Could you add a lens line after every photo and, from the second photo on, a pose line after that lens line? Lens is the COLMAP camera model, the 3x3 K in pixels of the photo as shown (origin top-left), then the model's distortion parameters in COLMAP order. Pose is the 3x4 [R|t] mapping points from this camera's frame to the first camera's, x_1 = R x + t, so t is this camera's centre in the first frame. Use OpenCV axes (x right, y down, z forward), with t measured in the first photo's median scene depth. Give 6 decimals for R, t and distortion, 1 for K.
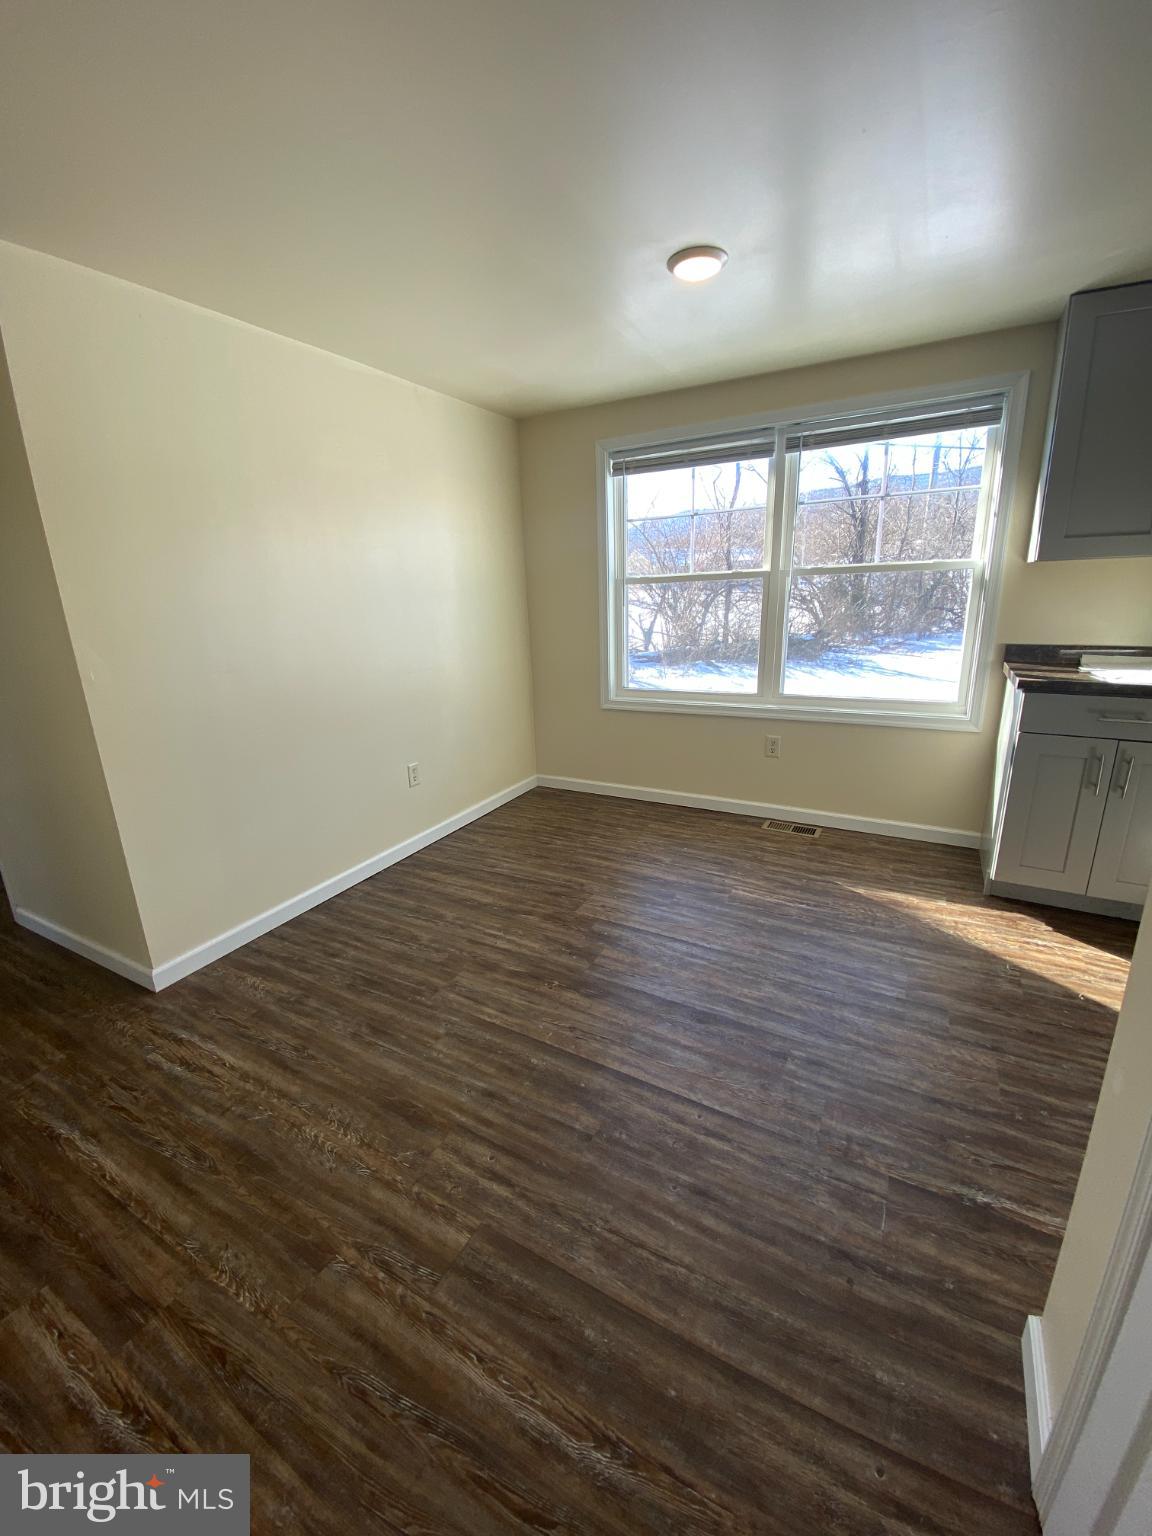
lens RADIAL K [[623.0, 0, 567.2], [0, 623.0, 753.3], [0, 0, 1]] dist [-0.012147, -0.003674]
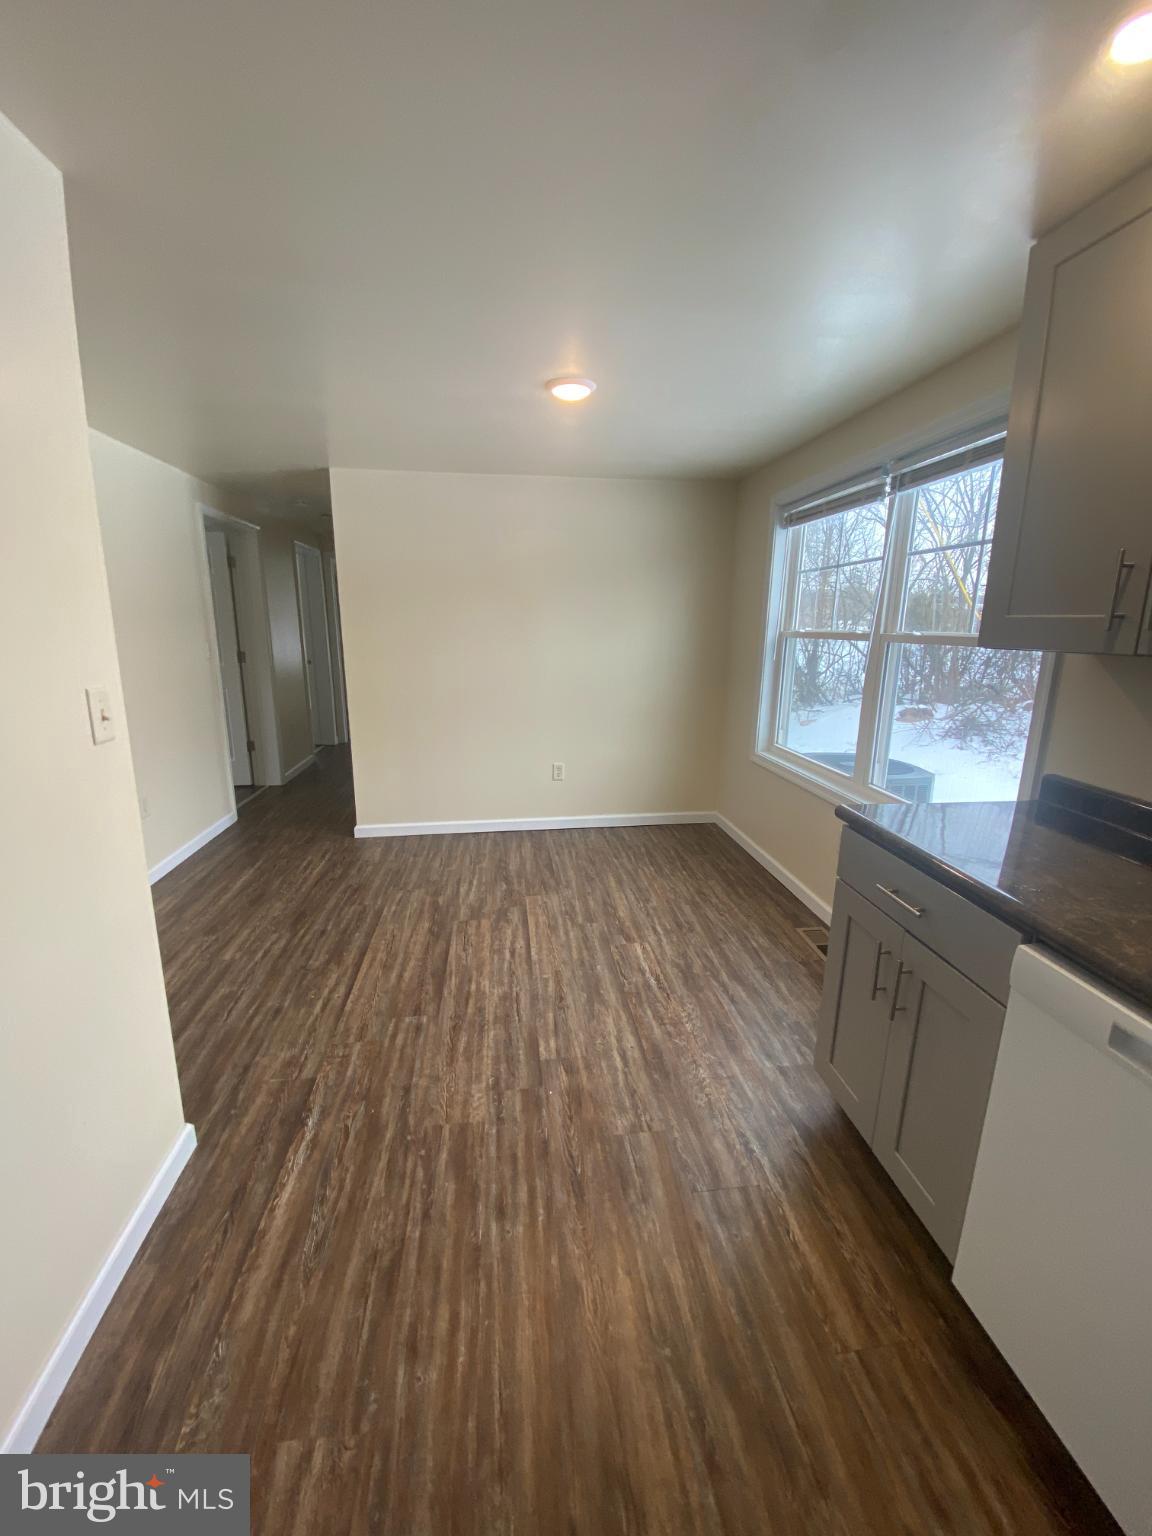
lens RADIAL K [[623.0, 0, 595.0], [0, 623.0, 776.9], [0, 0, 1]] dist [-0.012147, -0.003674]
pose [[0.611202, 0.240409, -0.754079, 1.021372], [-0.242080, 0.963877, 0.111082, -0.153654], [0.753544, 0.114654, 0.647322, 0.281300]]
